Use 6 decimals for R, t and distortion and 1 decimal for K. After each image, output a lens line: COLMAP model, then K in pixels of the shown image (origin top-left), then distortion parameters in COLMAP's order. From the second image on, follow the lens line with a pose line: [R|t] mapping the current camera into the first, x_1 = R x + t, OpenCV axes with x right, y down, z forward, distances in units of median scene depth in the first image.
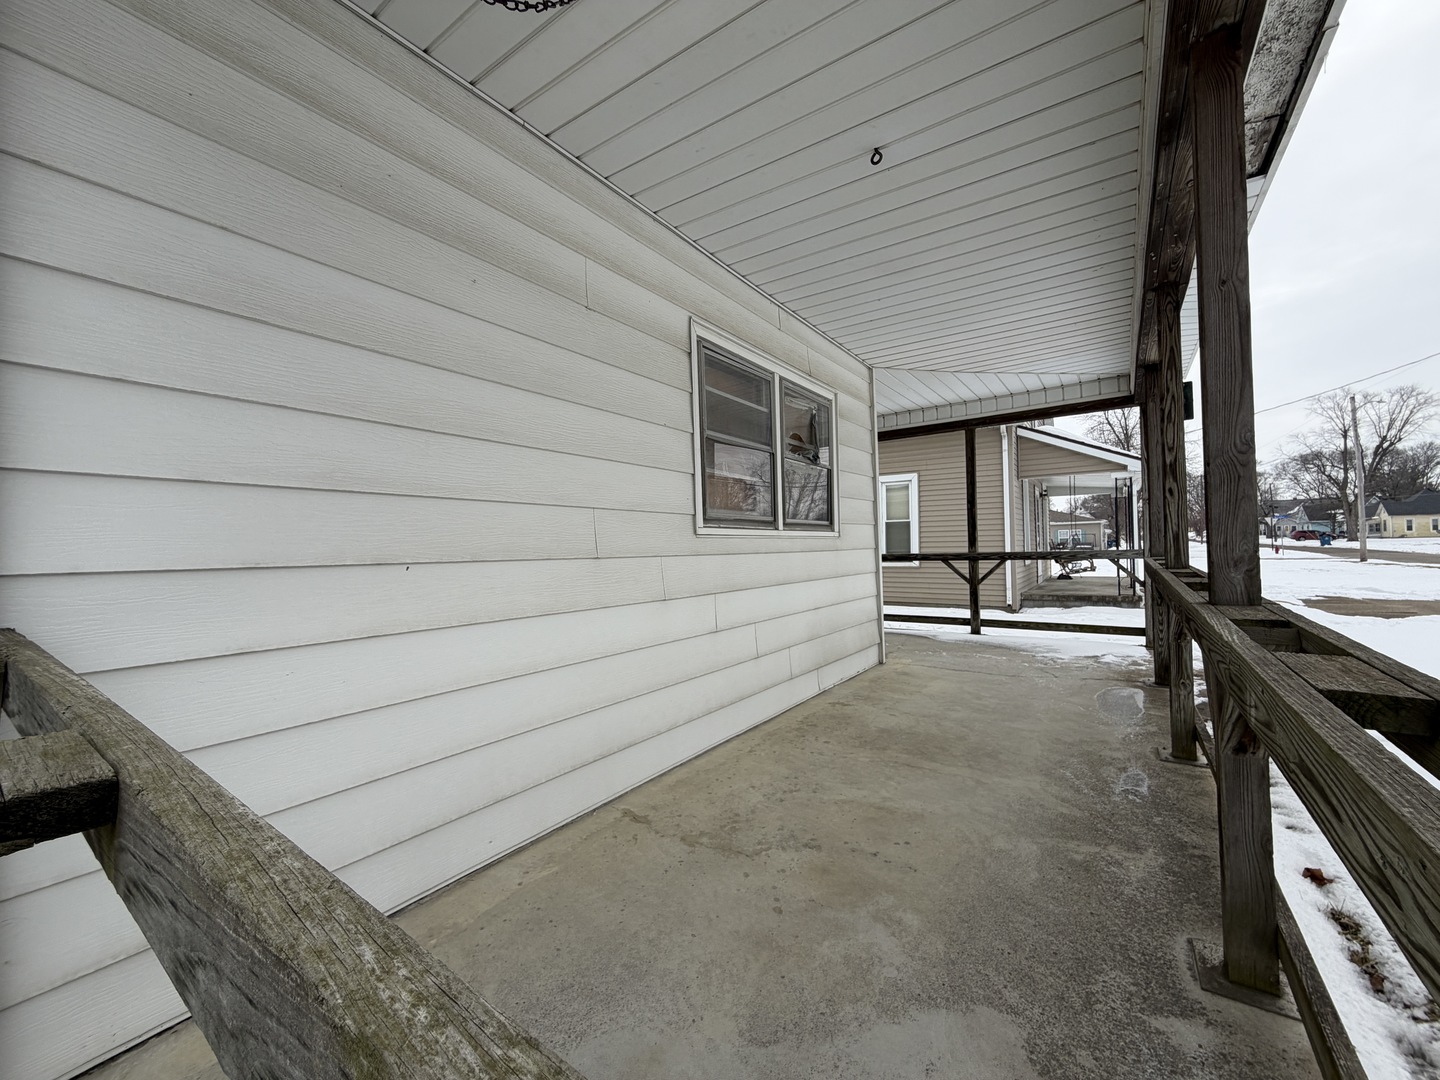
lens RADIAL K [[576.2, 0, 716.9], [0, 576.2, 538.1], [0, 0, 1]] dist [0.001580, -0.000578]
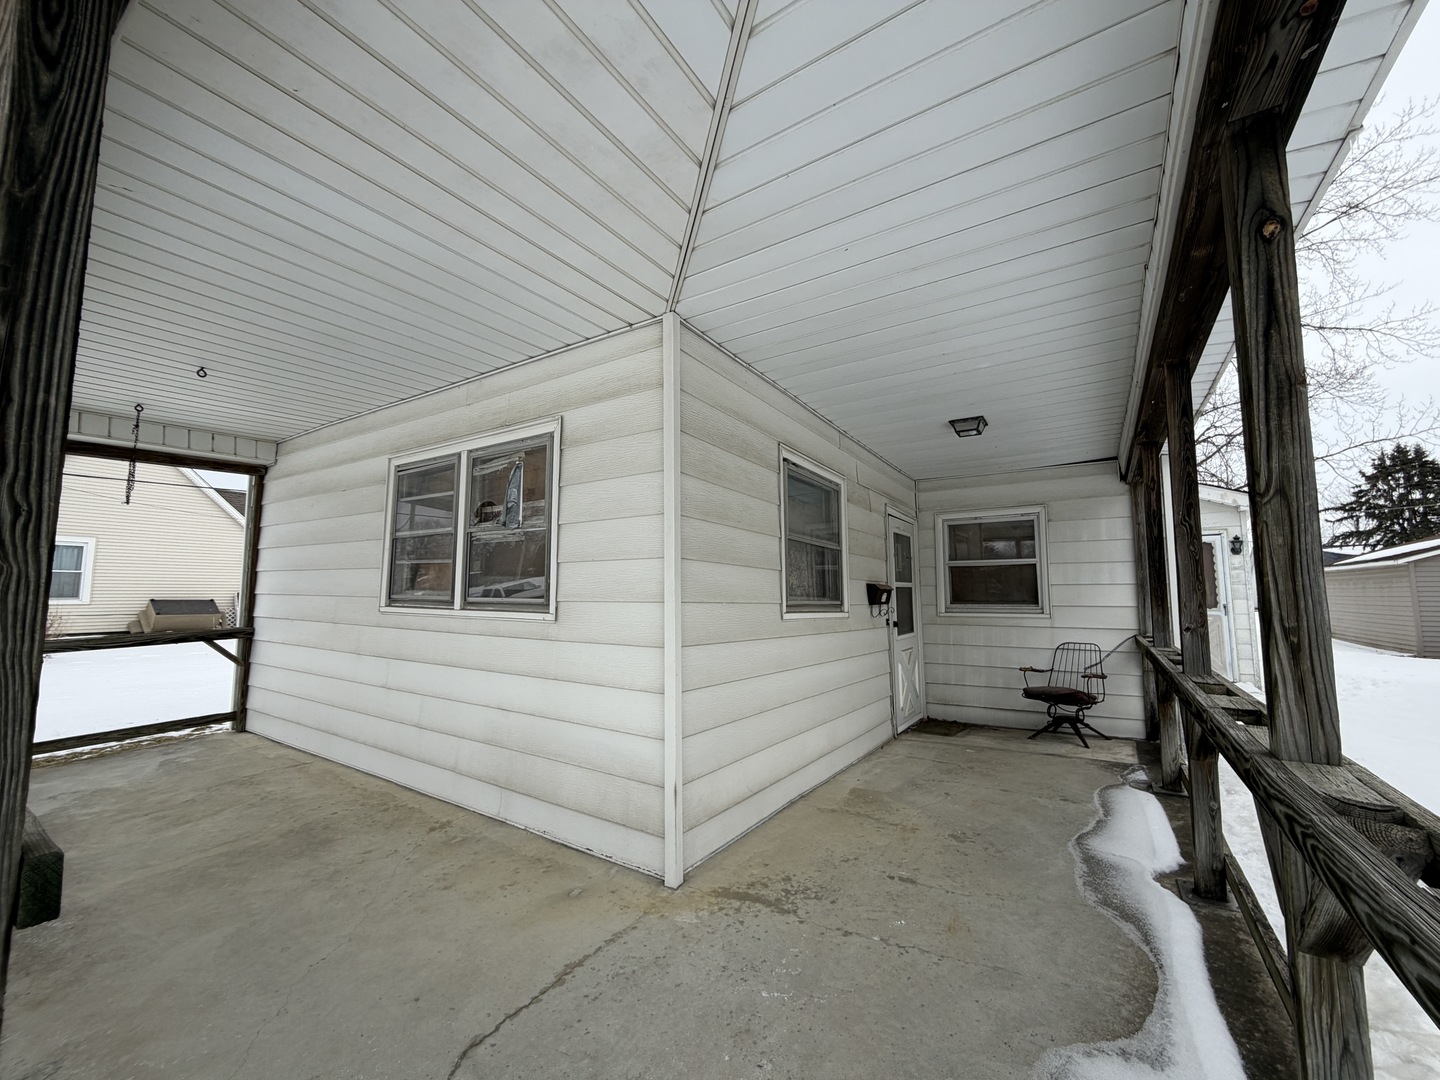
lens RADIAL K [[576.2, 0, 716.2], [0, 576.2, 536.4], [0, 0, 1]] dist [0.001580, -0.000578]
pose [[0.023724, -0.074794, -0.996917, 1.260705], [0.009660, 0.997168, -0.074583, -0.068565], [0.999672, -0.007861, 0.024379, 1.620086]]
